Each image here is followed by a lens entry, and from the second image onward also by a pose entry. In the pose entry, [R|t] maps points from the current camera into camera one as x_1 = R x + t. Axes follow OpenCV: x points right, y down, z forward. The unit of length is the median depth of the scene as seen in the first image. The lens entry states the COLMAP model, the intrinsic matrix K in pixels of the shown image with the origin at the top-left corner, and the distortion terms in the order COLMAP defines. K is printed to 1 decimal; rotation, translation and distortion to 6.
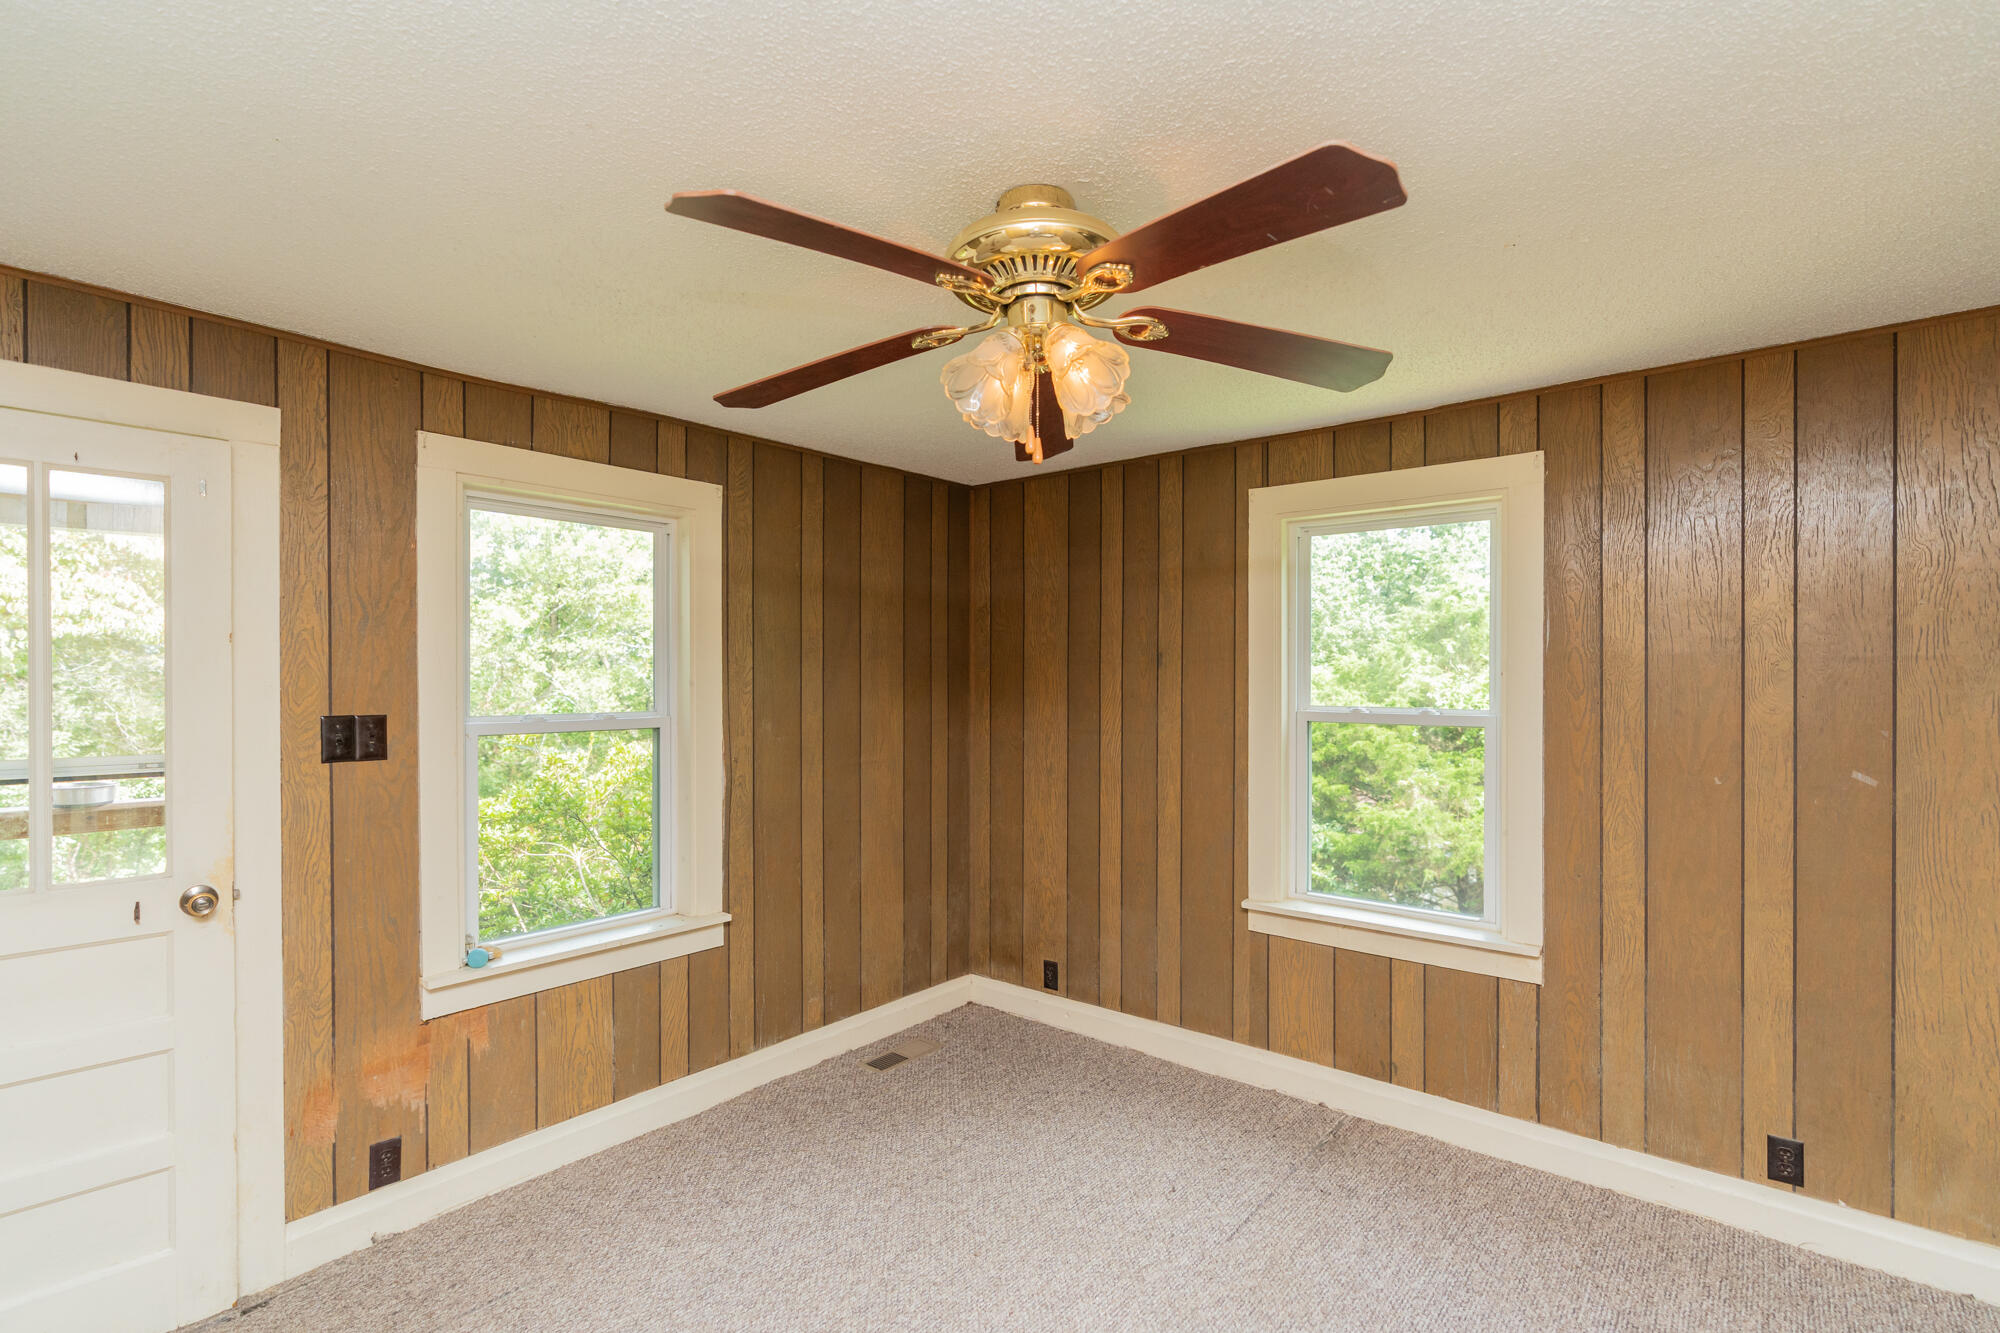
lens RADIAL K [[920.7, 0, 995.9], [0, 920.7, 680.6], [0, 0, 1]] dist [0.000161, 0.001452]
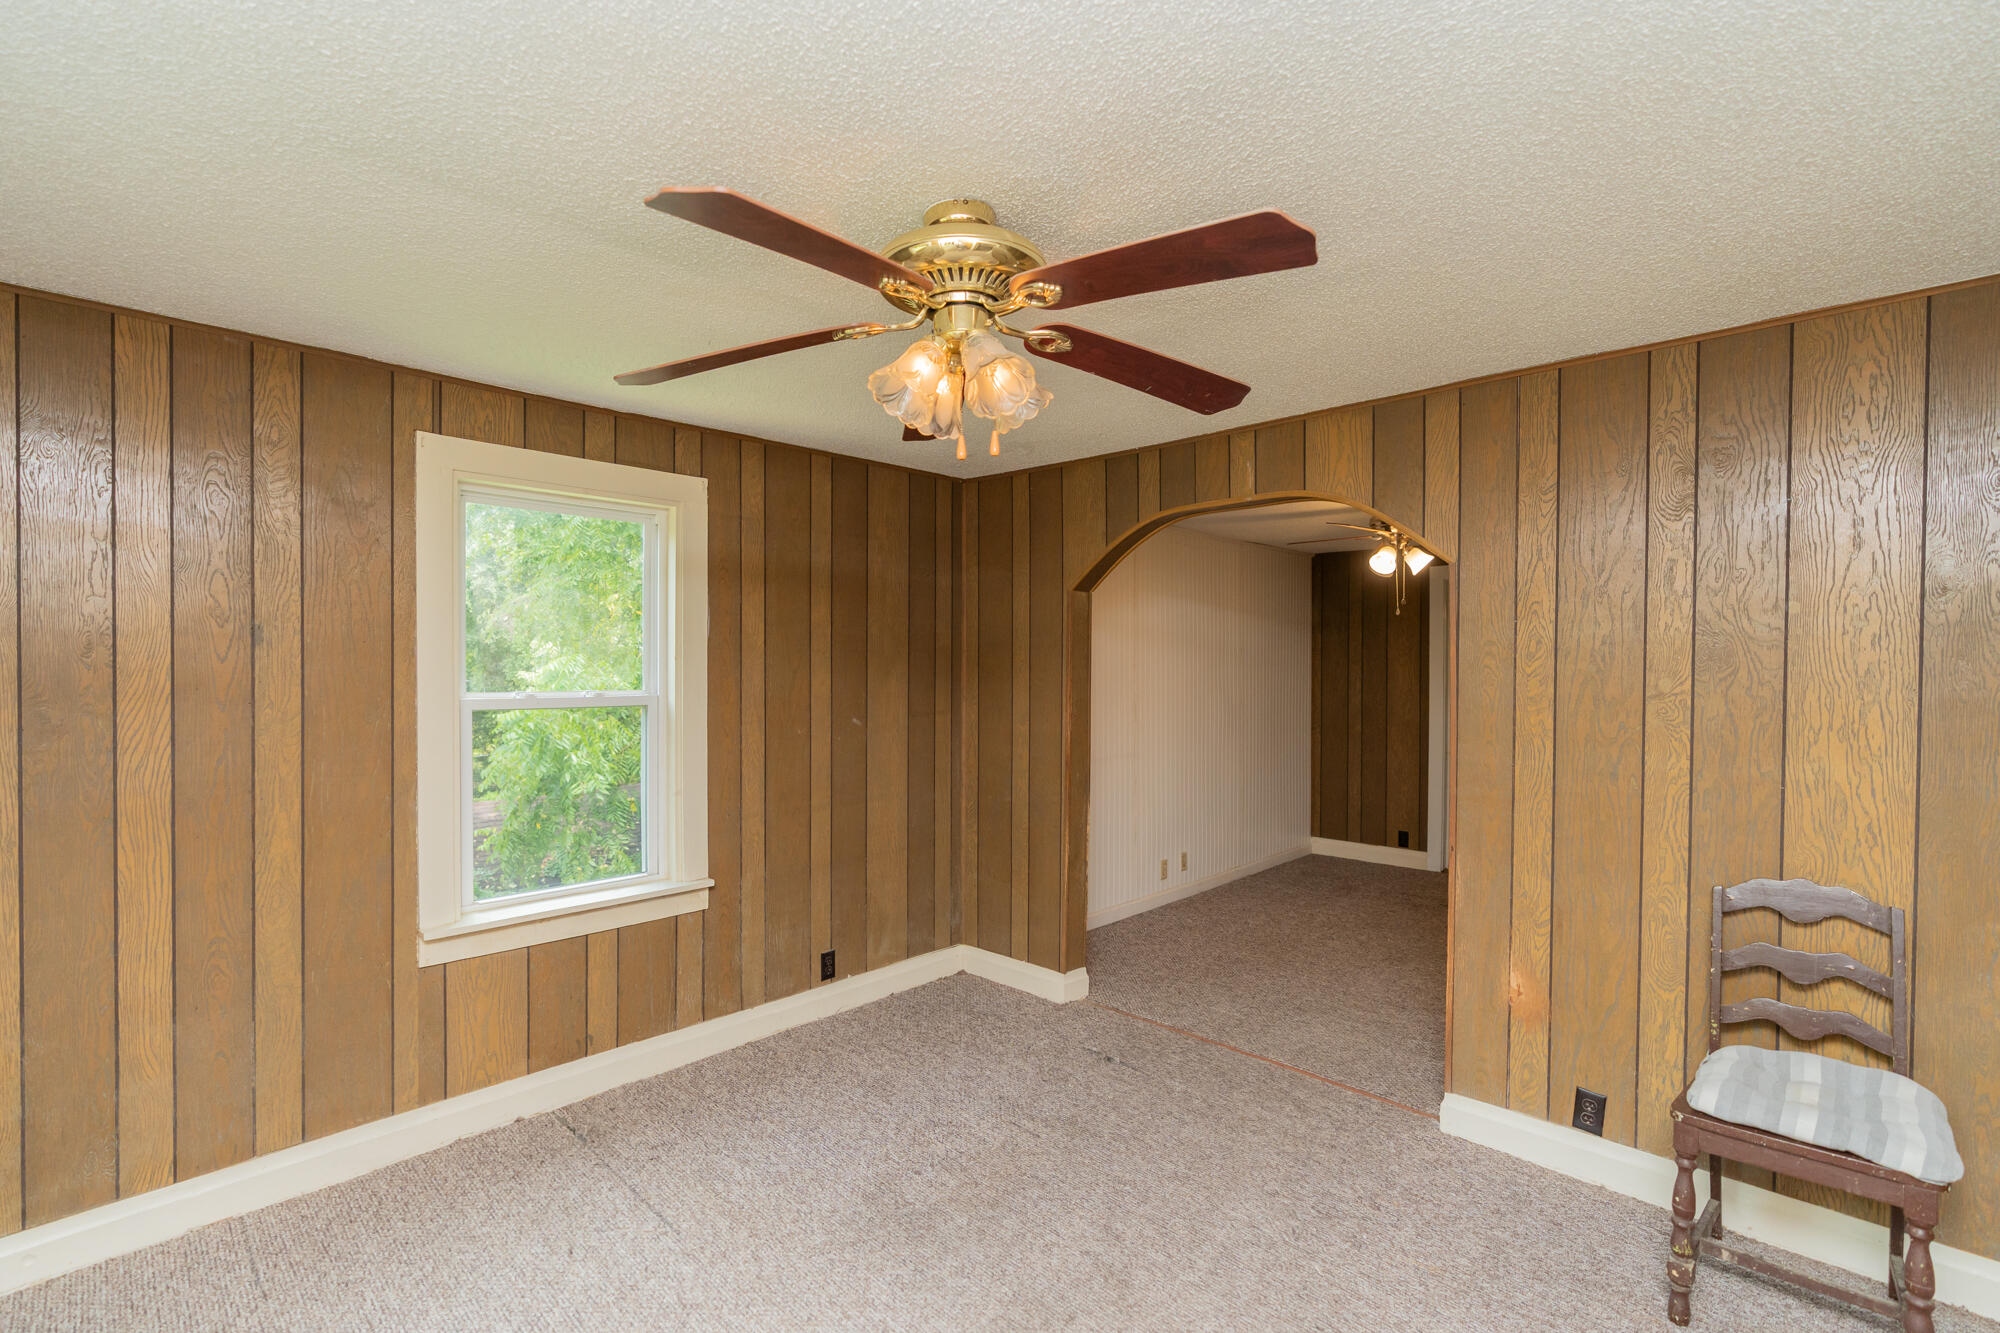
lens RADIAL K [[920.7, 0, 1003.0], [0, 920.7, 672.0], [0, 0, 1]] dist [0.000161, 0.001452]
pose [[0.071117, -0.009972, 0.997418, -0.560353], [0.001182, 0.999950, 0.009913, -0.000915], [-0.997467, 0.000474, 0.071126, 0.465785]]
